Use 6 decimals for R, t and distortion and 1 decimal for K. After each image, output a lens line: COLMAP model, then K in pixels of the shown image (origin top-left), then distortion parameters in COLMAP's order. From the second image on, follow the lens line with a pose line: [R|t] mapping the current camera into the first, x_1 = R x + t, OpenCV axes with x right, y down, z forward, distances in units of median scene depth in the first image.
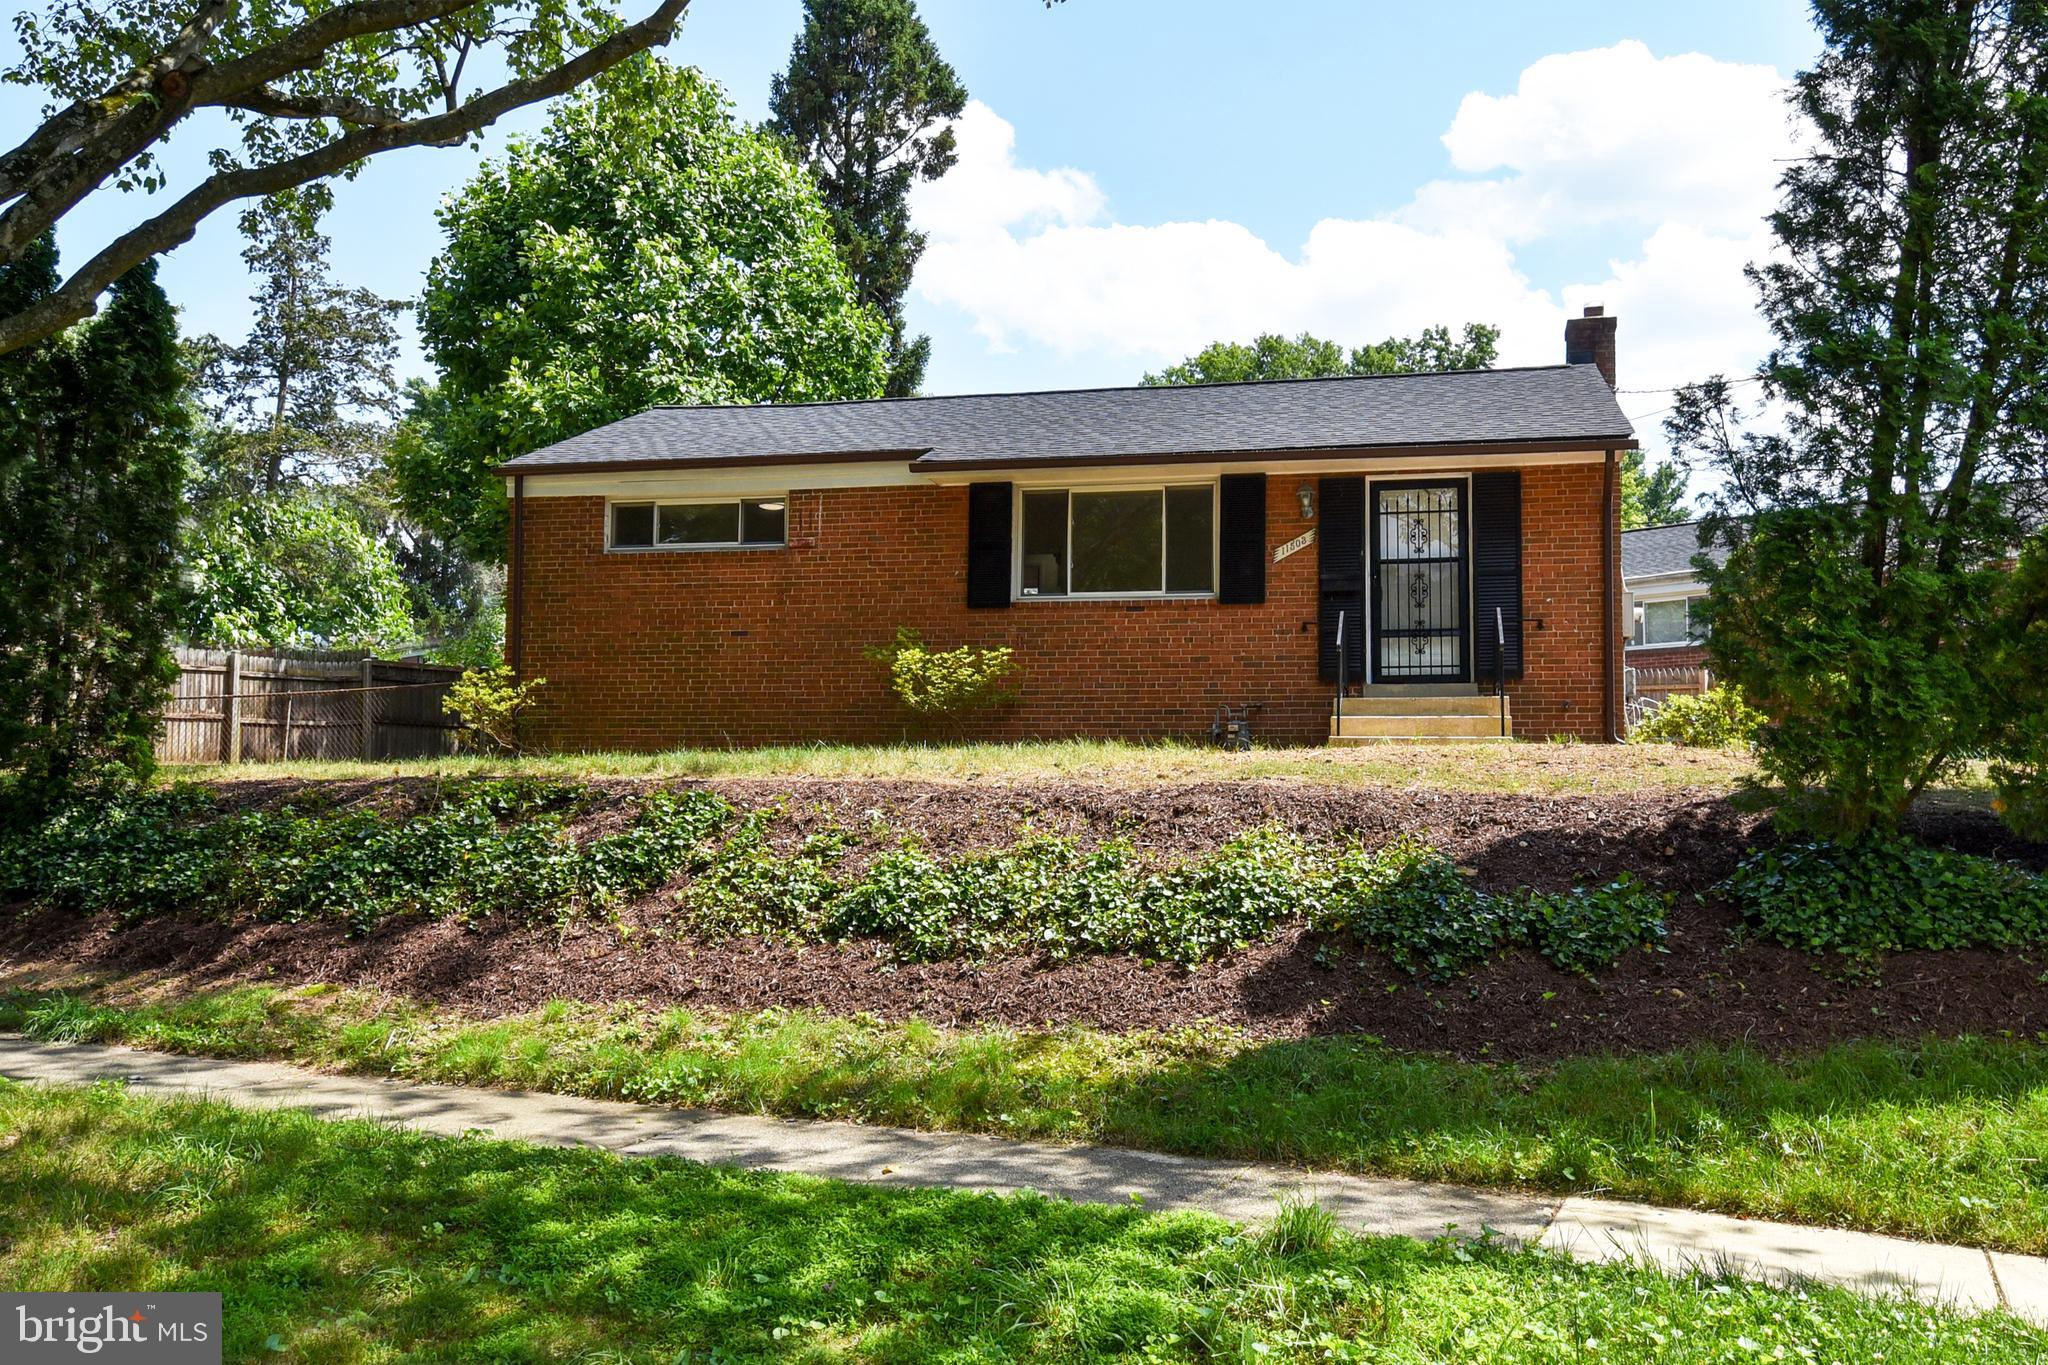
lens RADIAL K [[1624.6, 0, 1024.0], [0, 1624.6, 682.5], [0, 0, 1]] dist [-0.004528, -0.000987]
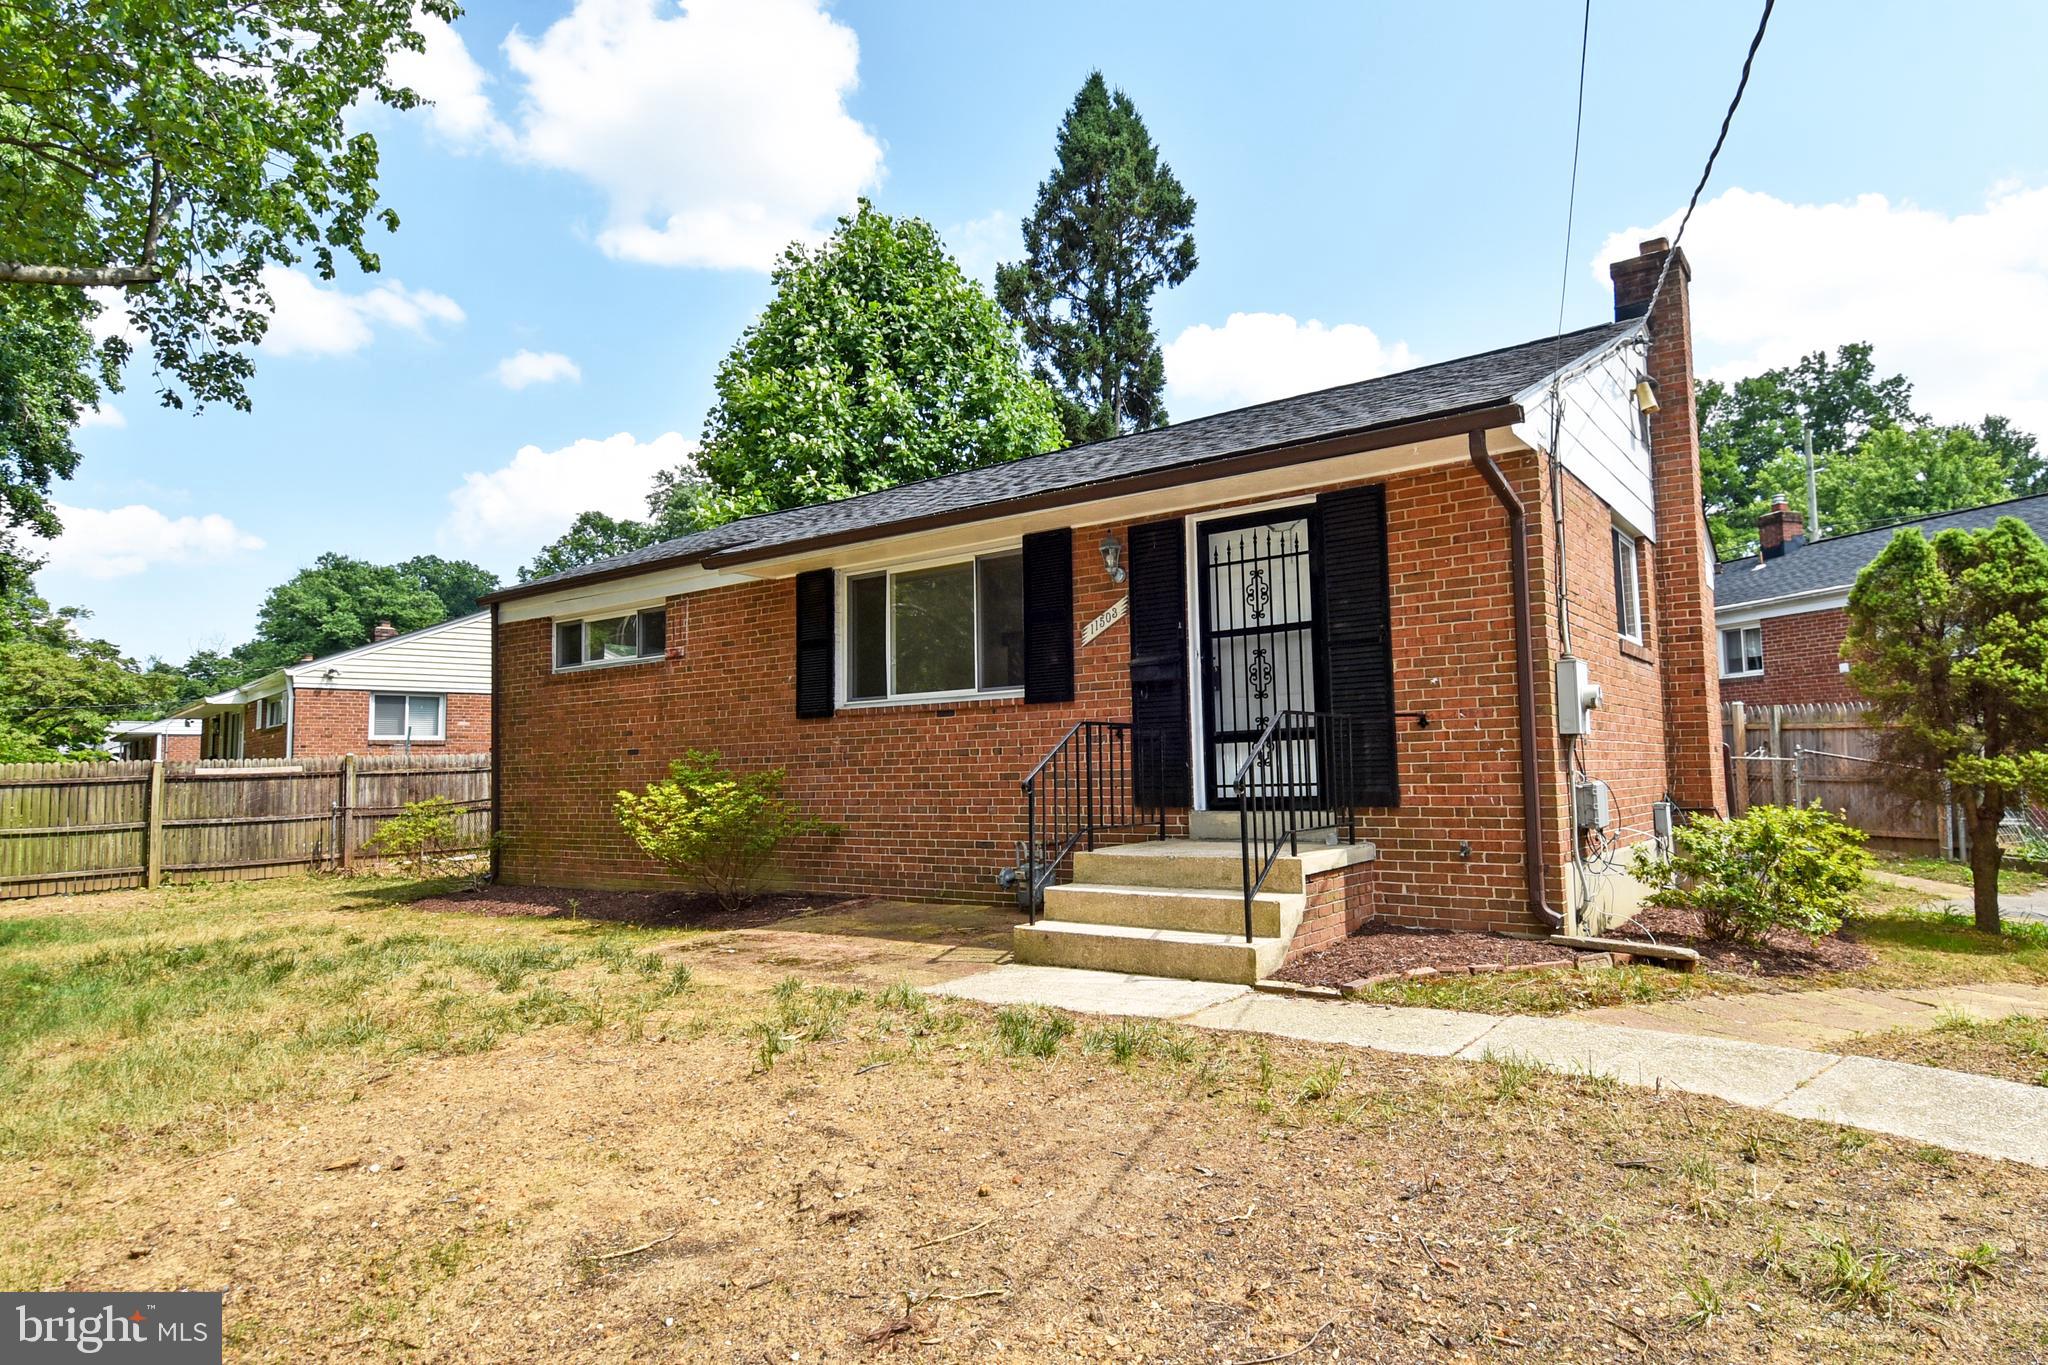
lens RADIAL K [[1174.1, 0, 1024.0], [0, 1174.1, 682.5], [0, 0, 1]] dist [-0.000936, -0.000909]
pose [[0.929511, -0.062910, -0.363390, 0.314204], [0.058821, 0.998019, -0.022318, -0.045349], [0.364074, -0.000630, 0.931370, 0.478914]]
